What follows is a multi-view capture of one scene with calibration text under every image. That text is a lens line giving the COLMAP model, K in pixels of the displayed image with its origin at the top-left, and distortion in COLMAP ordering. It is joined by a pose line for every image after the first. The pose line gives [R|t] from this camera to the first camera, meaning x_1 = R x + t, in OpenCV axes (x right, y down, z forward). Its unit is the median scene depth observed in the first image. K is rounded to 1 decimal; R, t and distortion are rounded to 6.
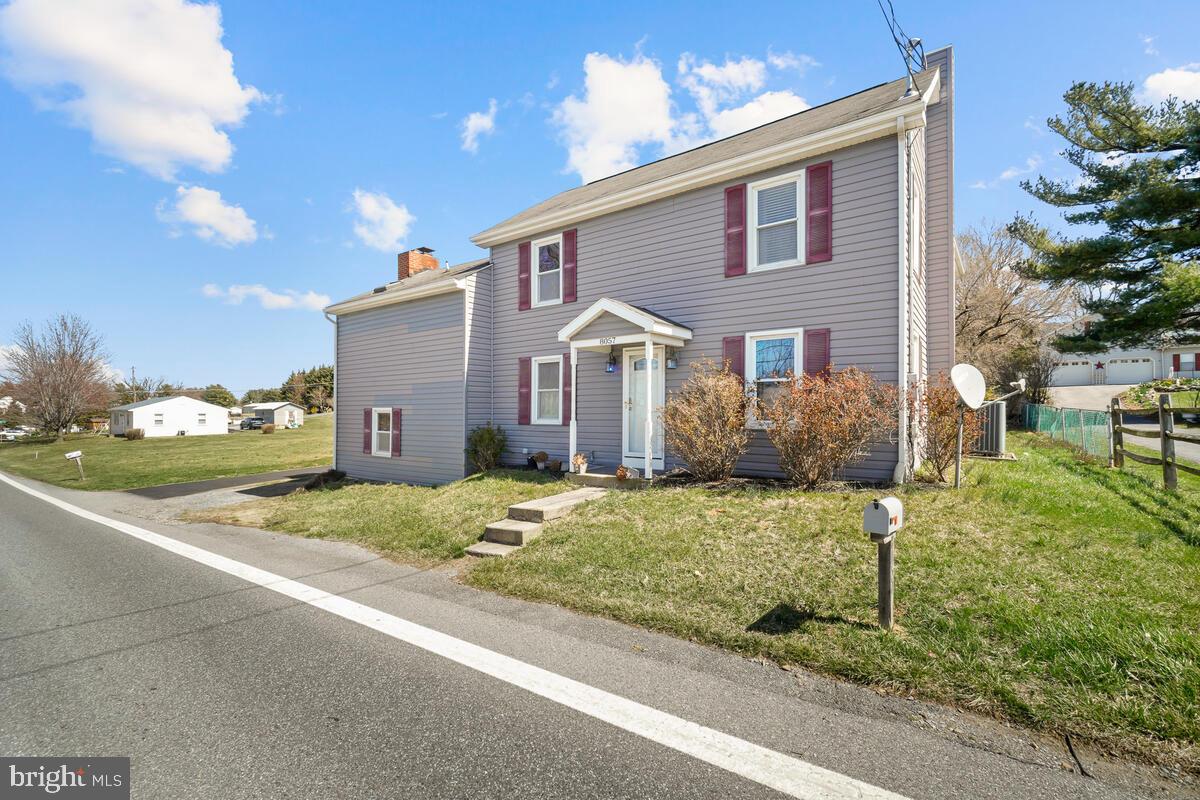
lens RADIAL K [[509.5, 0, 609.5], [0, 509.5, 409.0], [0, 0, 1]] dist [-0.002422, -0.000548]
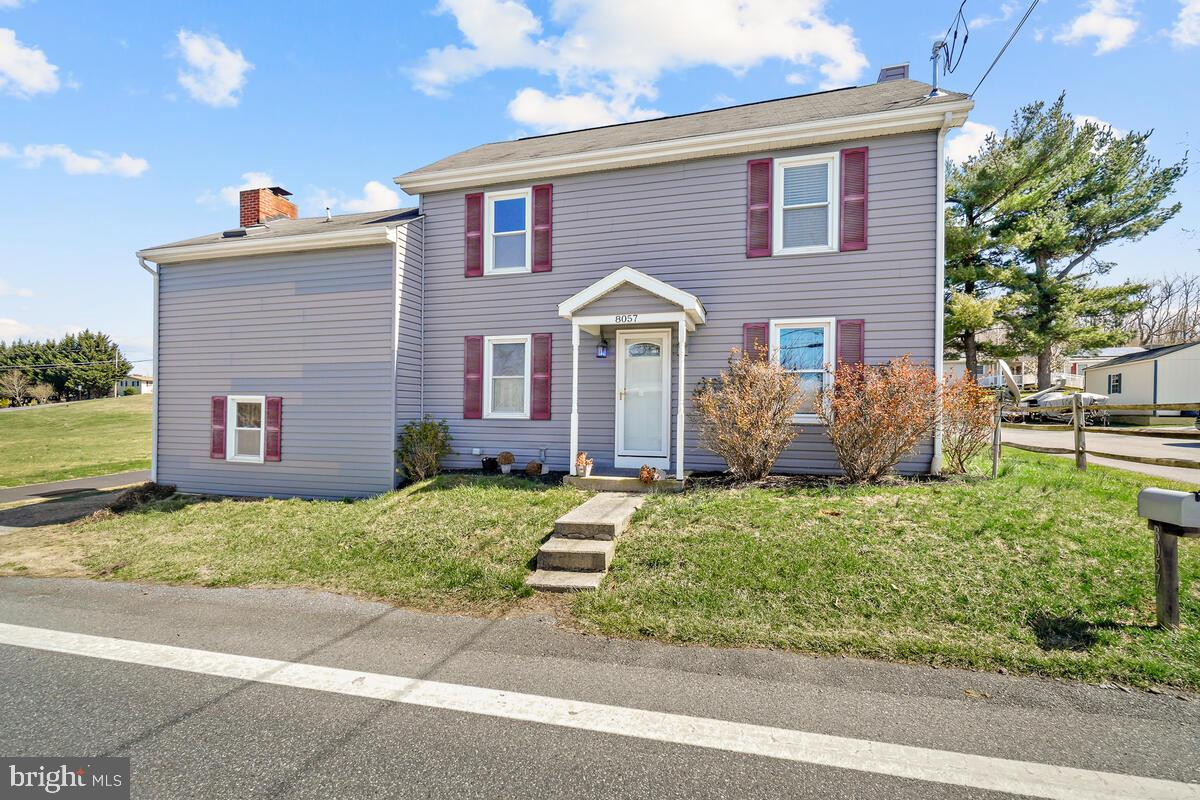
lens RADIAL K [[523.5, 0, 602.4], [0, 523.5, 415.4], [0, 0, 1]] dist [-0.002248, -0.000628]
pose [[0.943061, 0.006454, 0.332556, -0.310155], [-0.011191, 0.999861, 0.012331, 0.015611], [-0.332430, -0.015350, 0.943003, 0.181237]]
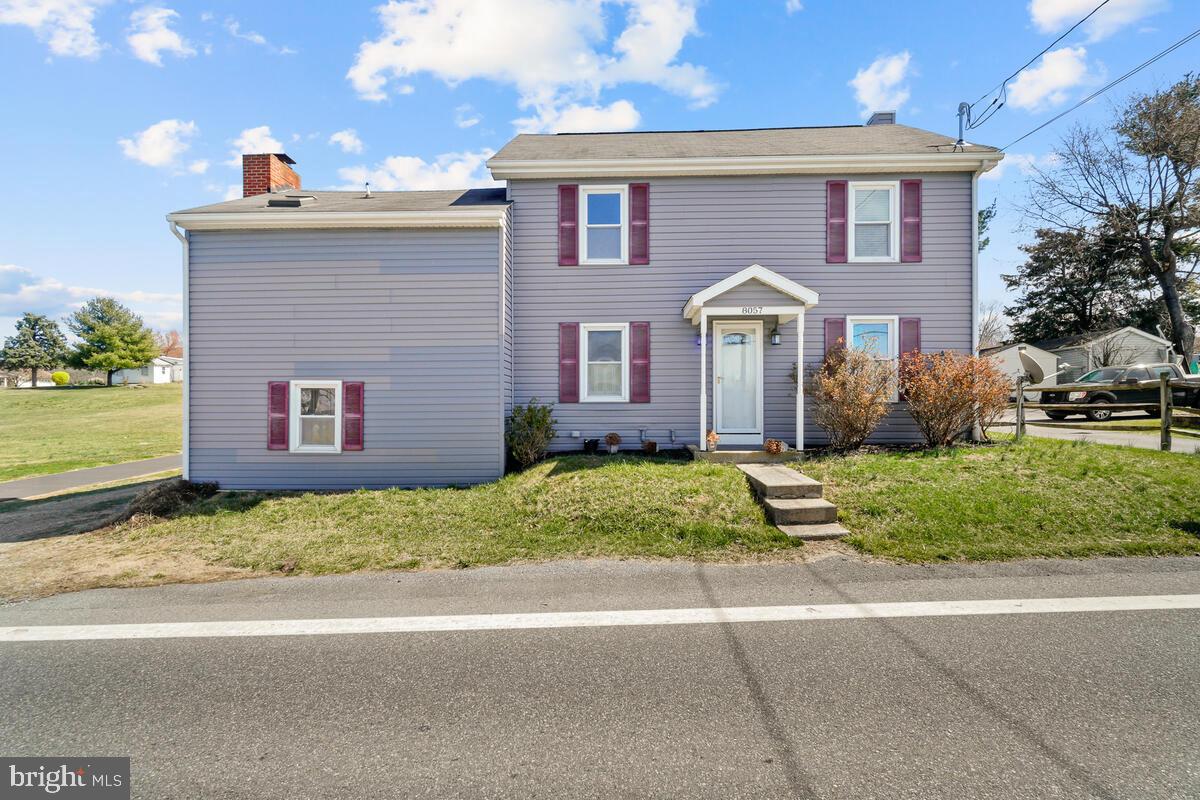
lens RADIAL K [[509.5, 0, 609.5], [0, 509.5, 409.0], [0, 0, 1]] dist [-0.002422, -0.000548]
pose [[0.832796, -0.004273, 0.553563, -0.714837], [-0.001351, 0.999952, 0.009752, 0.040513], [-0.553578, -0.008870, 0.832750, 0.329201]]
